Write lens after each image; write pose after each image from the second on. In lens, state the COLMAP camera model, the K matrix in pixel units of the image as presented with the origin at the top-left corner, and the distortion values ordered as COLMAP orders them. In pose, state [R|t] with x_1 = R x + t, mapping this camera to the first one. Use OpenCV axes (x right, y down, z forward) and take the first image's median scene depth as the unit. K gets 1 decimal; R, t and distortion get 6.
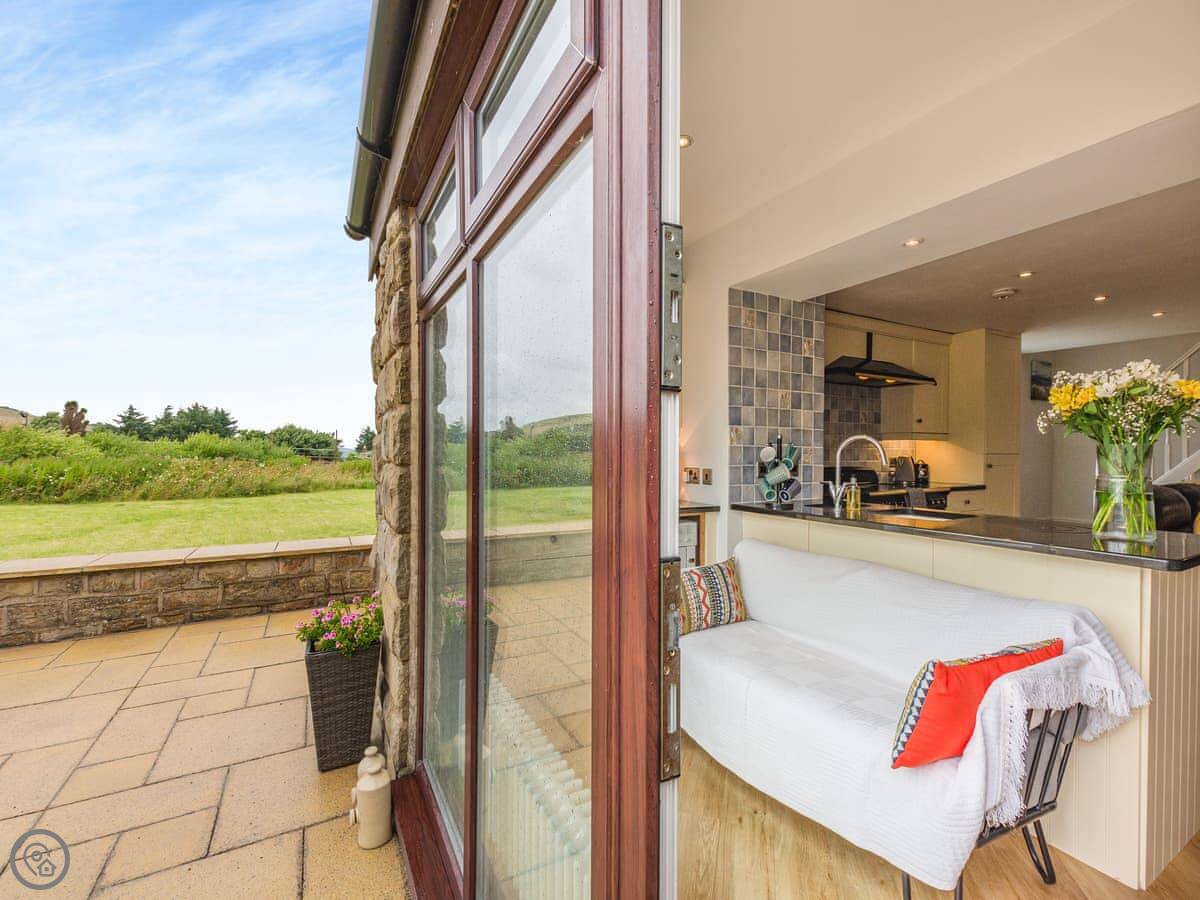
lens RADIAL K [[534.2, 0, 600.0], [0, 534.2, 450.0], [0, 0, 1]] dist [0.018813, -0.000538]
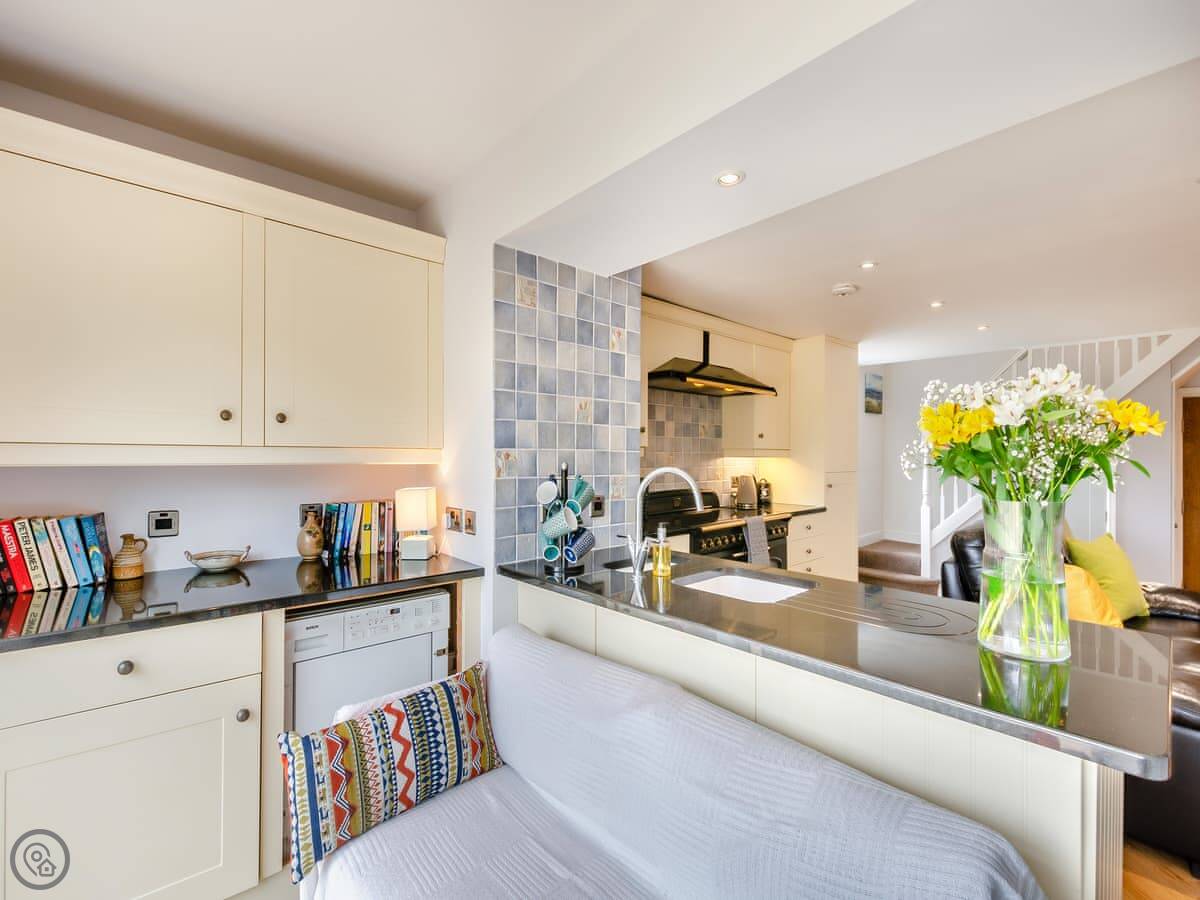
lens RADIAL K [[544.0, 0, 600.0], [0, 544.0, 450.0], [0, 0, 1]] dist [0.003081, -0.000056]
pose [[0.973733, 0.000871, 0.227691, 0.197671], [0.000872, 0.999971, -0.007558, -0.035853], [-0.227691, 0.007558, 0.973704, 0.283066]]
